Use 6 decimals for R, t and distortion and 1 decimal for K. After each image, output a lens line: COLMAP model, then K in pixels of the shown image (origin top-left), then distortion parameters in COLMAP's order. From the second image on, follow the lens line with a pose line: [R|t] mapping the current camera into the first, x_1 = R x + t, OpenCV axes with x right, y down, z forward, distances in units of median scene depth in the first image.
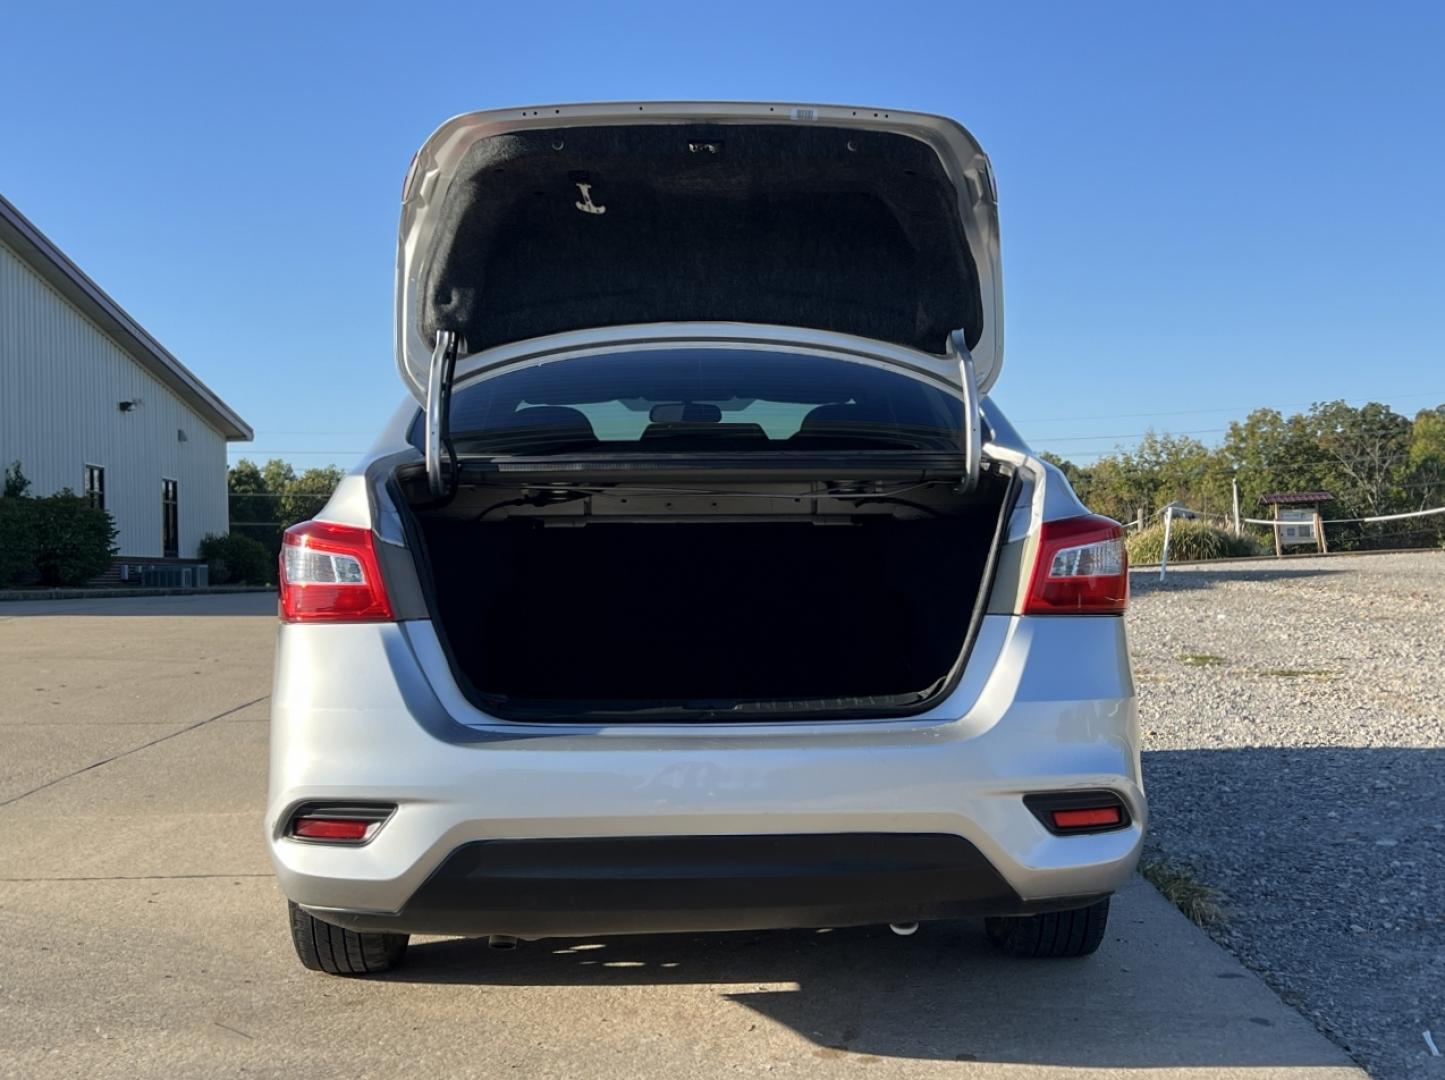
lens RADIAL K [[1984.8, 0, 690.0], [0, 1984.8, 542.0], [0, 0, 1]] dist [0.067808, 0.000000]
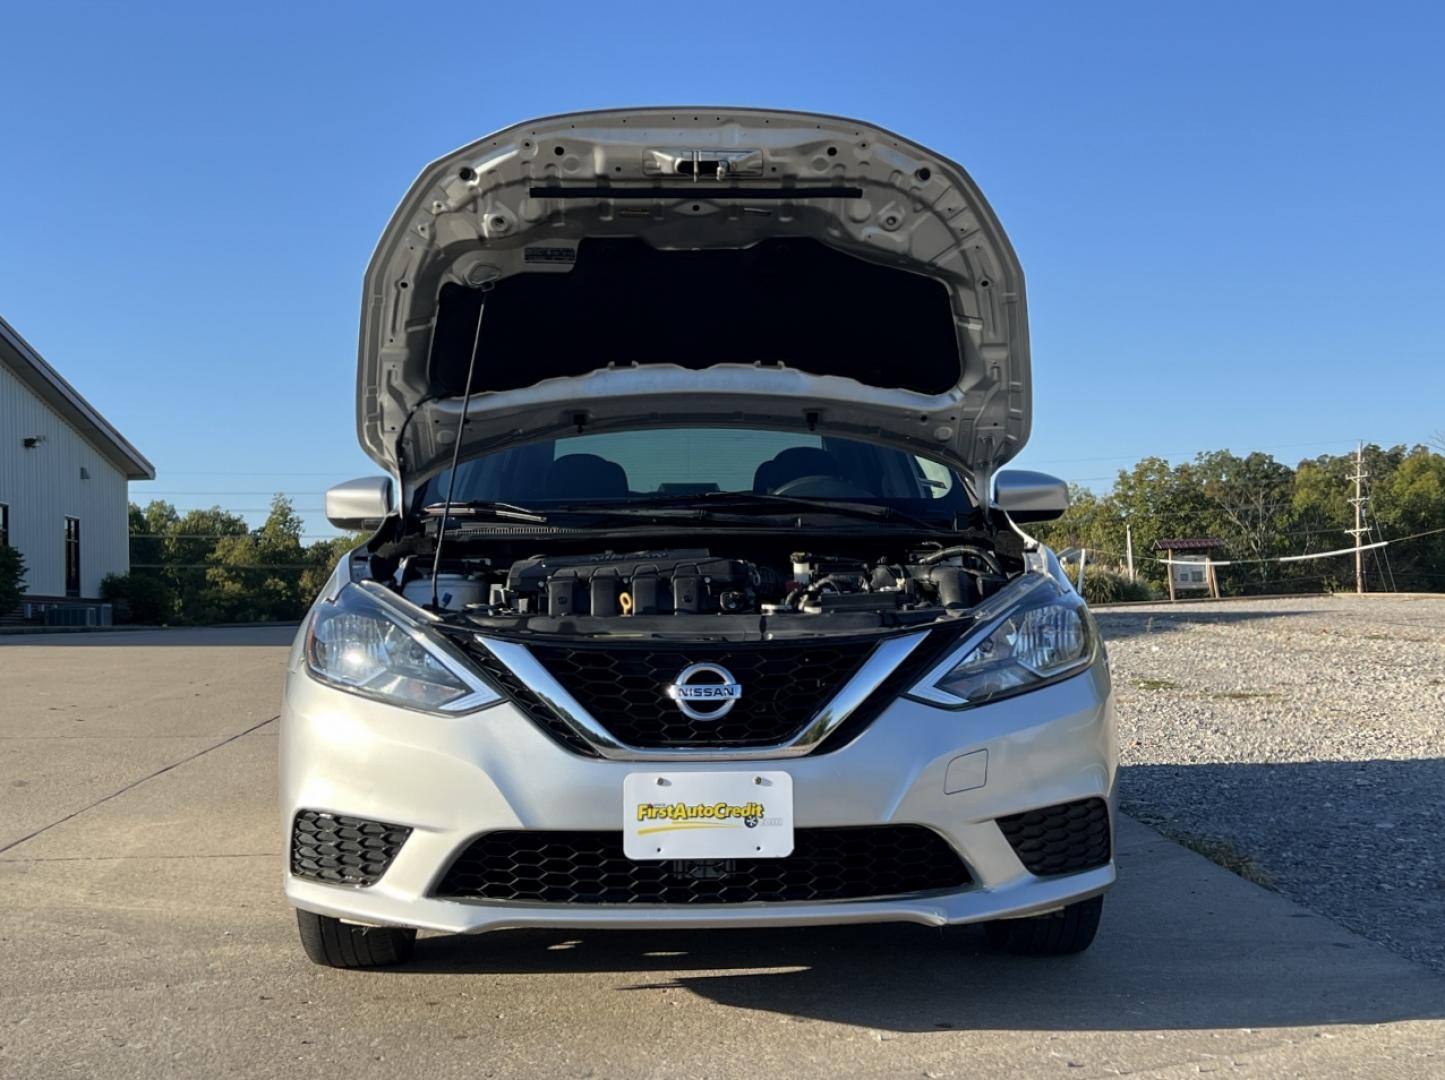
lens RADIAL K [[1984.8, 0, 697.1], [0, 1984.8, 584.6], [0, 0, 1]] dist [0.067808, 0.000000]
pose [[0.998373, 0.005093, 0.056790, -0.108644], [-0.005048, 0.999987, -0.000934, 0.018395], [-0.056794, 0.000646, 0.998386, -0.108135]]
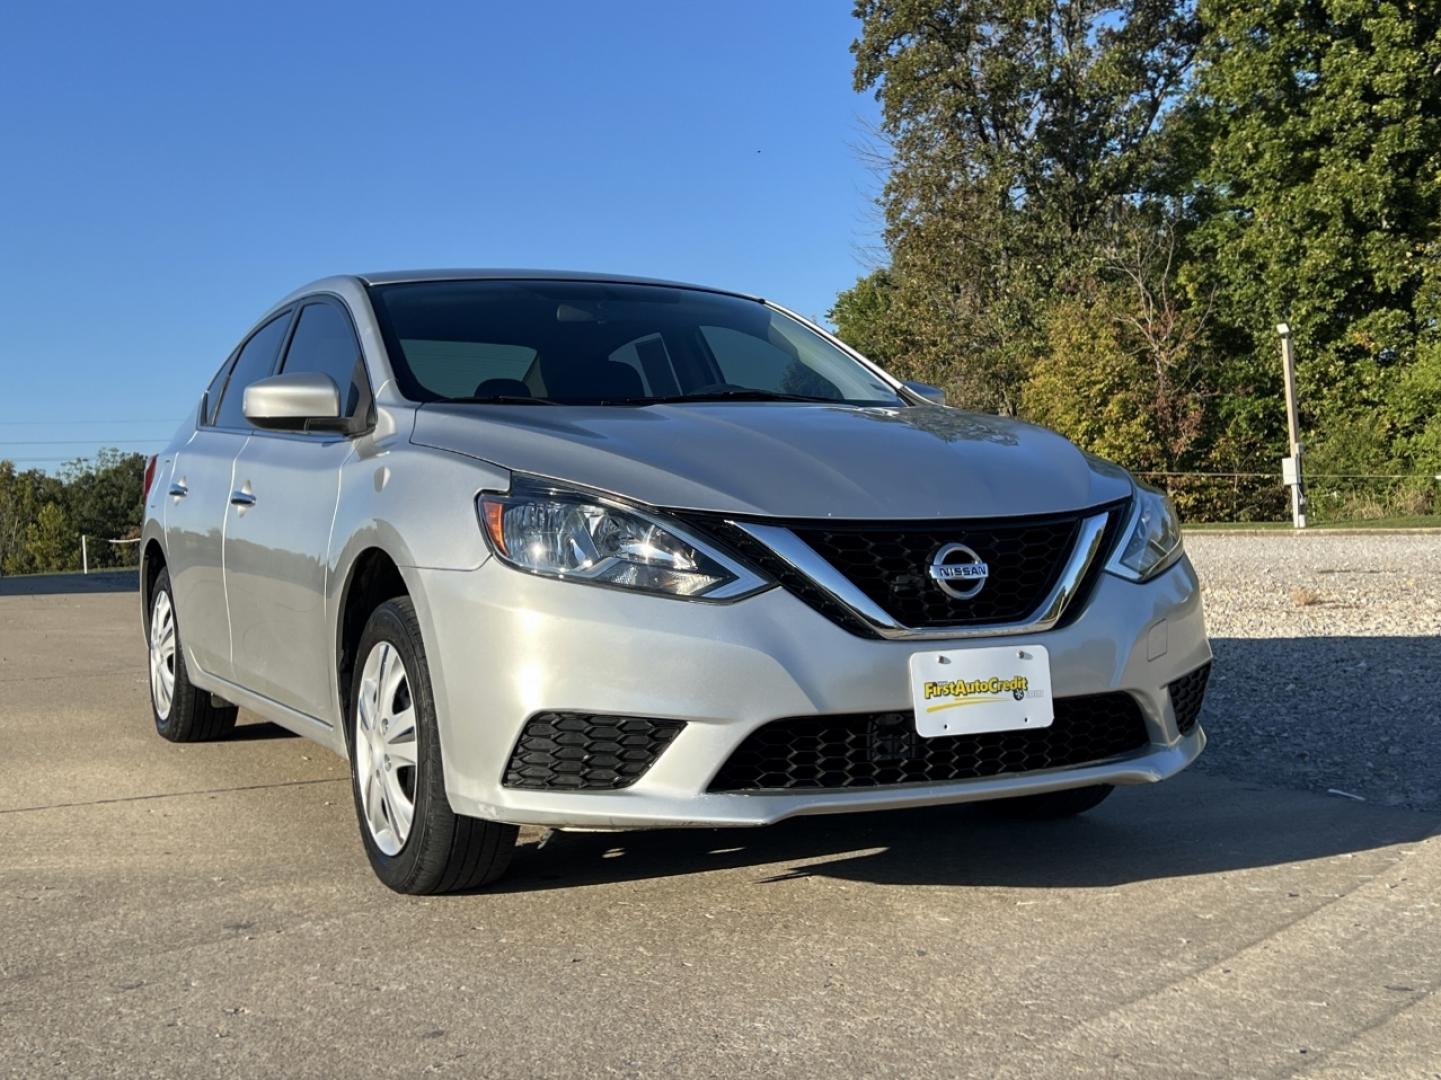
lens RADIAL K [[1979.3, 0, 726.3], [0, 1979.3, 550.0], [0, 0, 1]] dist [0.067808, 0.000000]
pose [[0.858554, -0.009850, 0.512628, -0.470315], [0.008795, 0.999951, 0.004483, 0.041716], [-0.512647, 0.000660, 0.858599, 0.010947]]
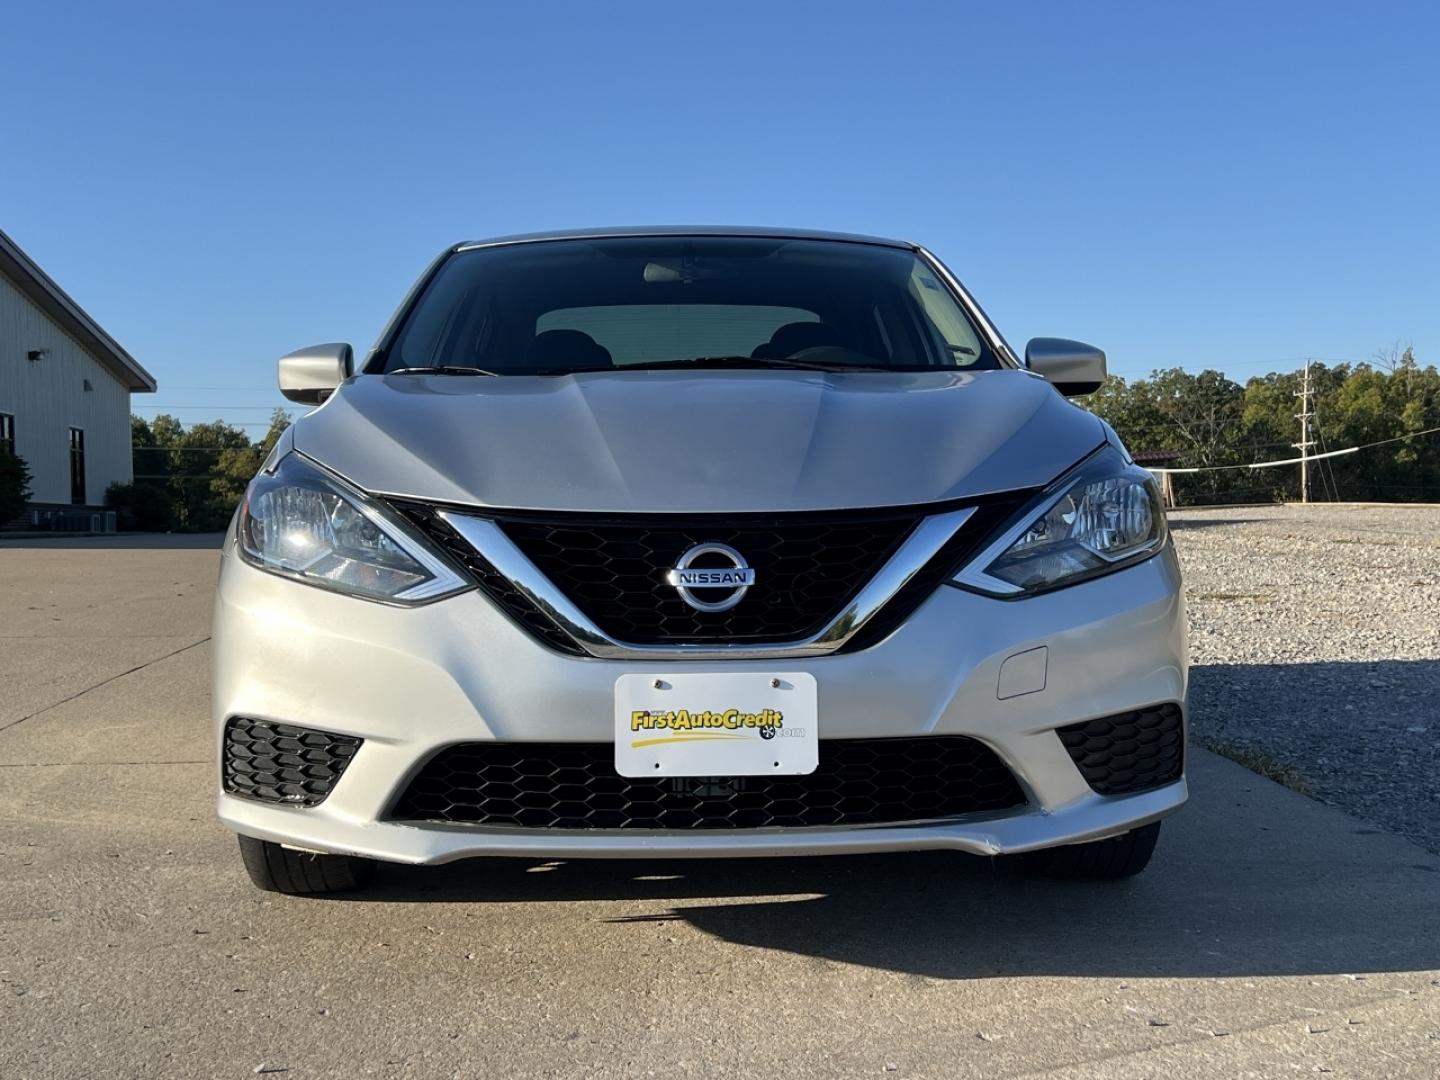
lens RADIAL K [[1883.5, 0, 694.9], [0, 1883.5, 576.7], [0, 0, 1]] dist [0.043967, 0.000000]
pose [[0.997763, 0.003884, 0.066738, -0.107980], [-0.006694, 0.999098, 0.041940, 0.030890], [-0.066514, -0.042293, 0.996889, 0.025417]]
